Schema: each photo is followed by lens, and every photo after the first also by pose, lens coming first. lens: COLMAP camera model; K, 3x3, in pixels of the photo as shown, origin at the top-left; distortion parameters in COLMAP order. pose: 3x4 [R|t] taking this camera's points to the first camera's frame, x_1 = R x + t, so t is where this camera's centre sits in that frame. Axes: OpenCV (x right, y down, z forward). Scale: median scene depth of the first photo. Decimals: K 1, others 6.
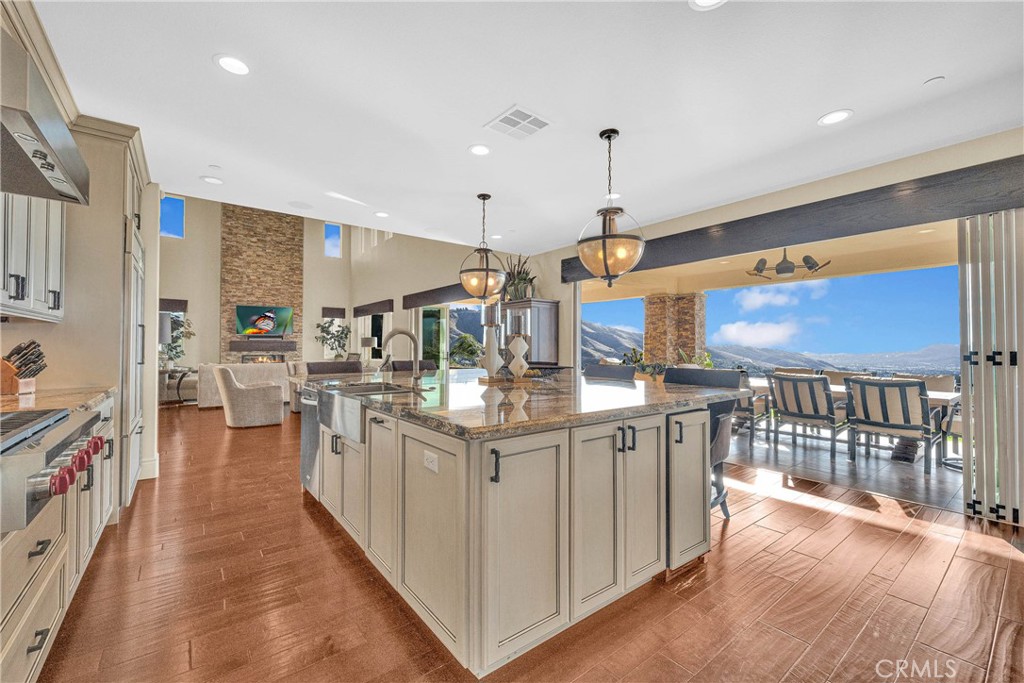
lens RADIAL K [[421.7, 0, 506.7], [0, 421.7, 341.0], [0, 0, 1]] dist [0.015160, -0.000048]
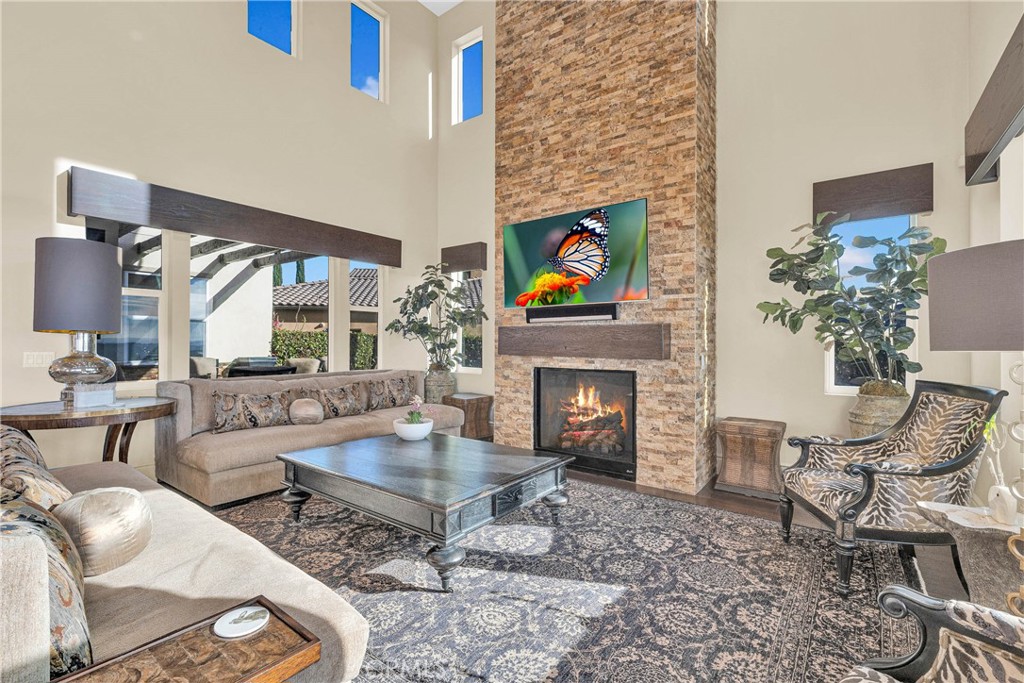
lens RADIAL K [[462.6, 0, 512.7], [0, 462.6, 337.2], [0, 0, 1]] dist [-0.001654, 0.000025]
pose [[0.249416, -0.009164, -0.968353, -0.260441], [0.011993, 0.999908, -0.006374, 0.011201], [0.968322, -0.010023, 0.249503, 0.909376]]
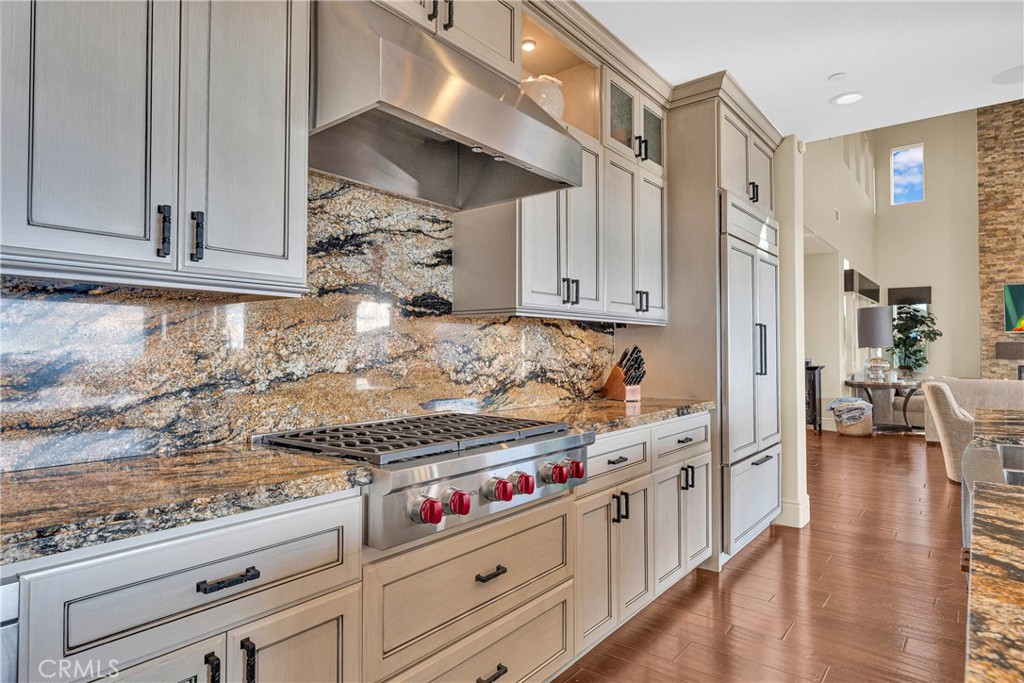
lens RADIAL K [[576.0, 0, 512.4], [0, 576.0, 339.8], [0, 0, 1]] dist [-0.000961, -0.000297]
pose [[0.233794, -0.023009, -0.972014, 0.014584], [0.015735, 0.999679, -0.019879, 0.001495], [0.972159, -0.010647, 0.234081, 0.096885]]
